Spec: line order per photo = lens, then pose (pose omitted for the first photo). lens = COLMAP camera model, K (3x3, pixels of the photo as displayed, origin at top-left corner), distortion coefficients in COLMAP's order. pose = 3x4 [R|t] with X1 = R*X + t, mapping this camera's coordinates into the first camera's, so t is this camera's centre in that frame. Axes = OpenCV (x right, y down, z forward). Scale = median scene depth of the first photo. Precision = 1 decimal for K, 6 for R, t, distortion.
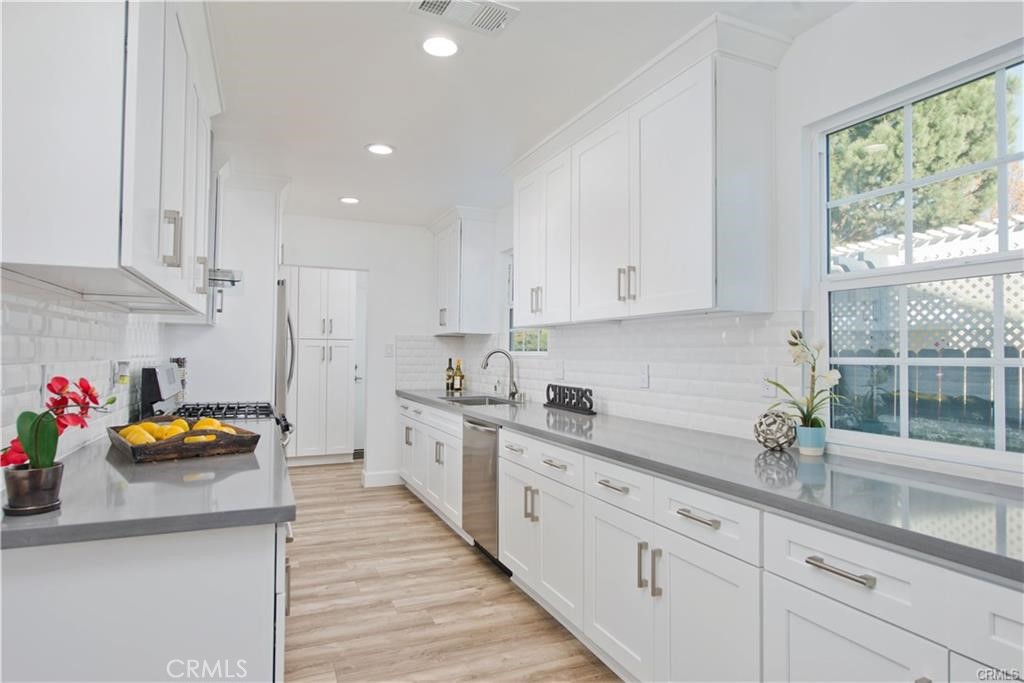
lens RADIAL K [[588.4, 0, 507.7], [0, 588.4, 341.8], [0, 0, 1]] dist [0.000330, 0.000125]
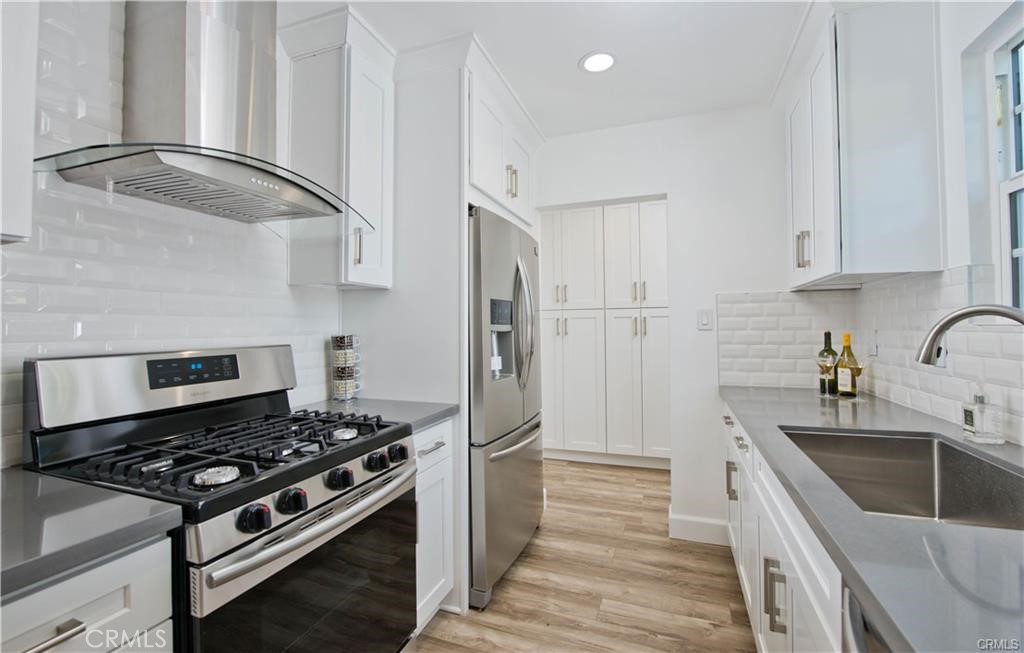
lens RADIAL K [[445.5, 0, 511.9], [0, 445.5, 318.5], [0, 0, 1]] dist [-0.005246, -0.000817]
pose [[0.730595, -0.025265, -0.682344, -0.045927], [0.025848, 0.999622, -0.009337, 0.017232], [0.682322, -0.010815, 0.730972, 0.723872]]
